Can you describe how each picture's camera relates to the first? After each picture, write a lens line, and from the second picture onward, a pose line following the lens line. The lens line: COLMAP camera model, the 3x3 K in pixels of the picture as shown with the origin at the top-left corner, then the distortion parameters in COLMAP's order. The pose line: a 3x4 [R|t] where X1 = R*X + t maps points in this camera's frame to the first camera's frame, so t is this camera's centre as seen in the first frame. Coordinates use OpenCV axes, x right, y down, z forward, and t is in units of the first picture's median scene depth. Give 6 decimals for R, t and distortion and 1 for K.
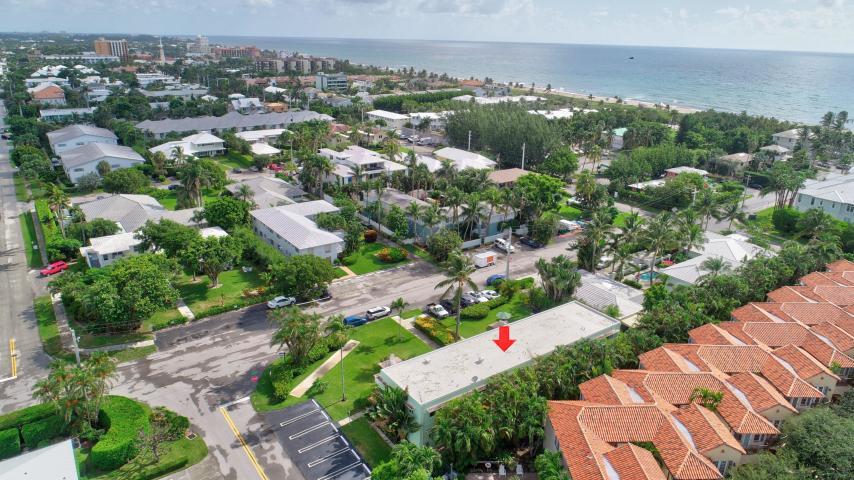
lens RADIAL K [[568.2, 0, 427.0], [0, 568.2, 240.0], [0, 0, 1]] dist [-0.008080, -0.005017]
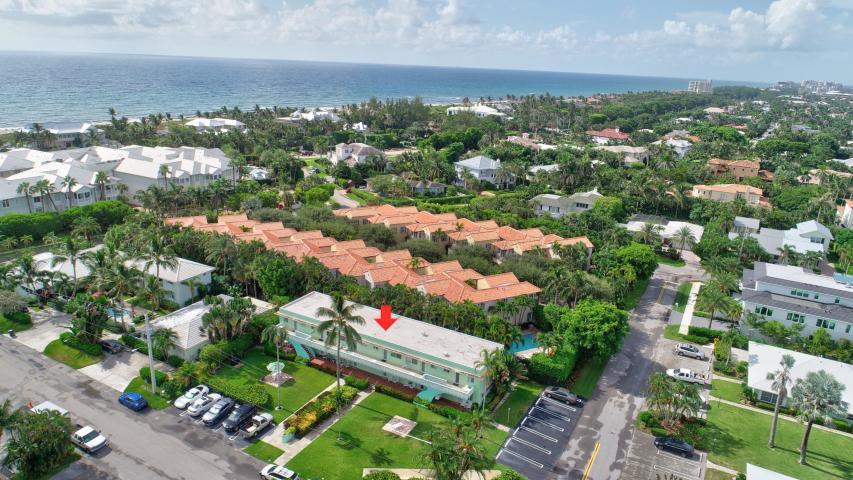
lens RADIAL K [[567.5, 0, 426.5], [0, 567.5, 240.0], [0, 0, 1]] dist [-0.008080, -0.005017]
pose [[-0.429928, -0.308368, 0.848570, -0.558385], [0.258156, 0.858641, 0.442822, -0.313389], [-0.865169, 0.409445, -0.289547, 0.822603]]
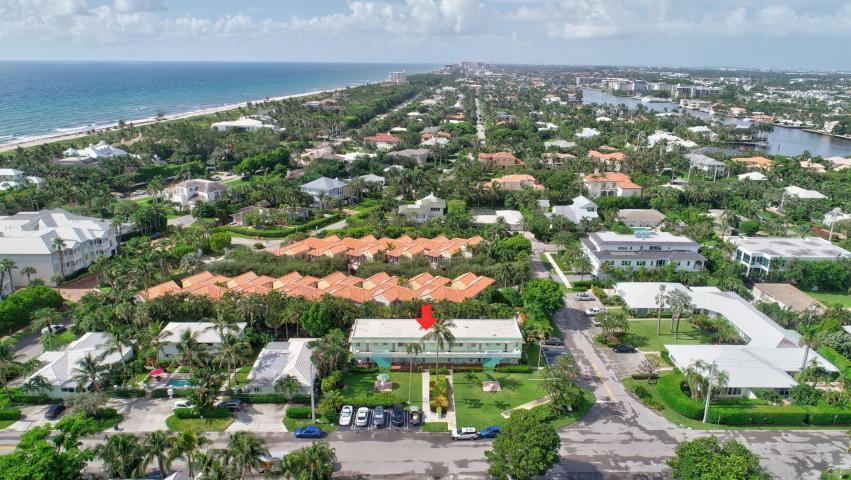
lens RADIAL K [[568.3, 0, 425.5], [0, 568.3, 240.0], [0, 0, 1]] dist [-0.016748, -0.000697]
pose [[-0.822978, -0.200942, 0.531346, -0.435693], [0.166685, 0.808760, 0.564024, -0.643289], [-0.543068, 0.552747, -0.632098, 1.309783]]
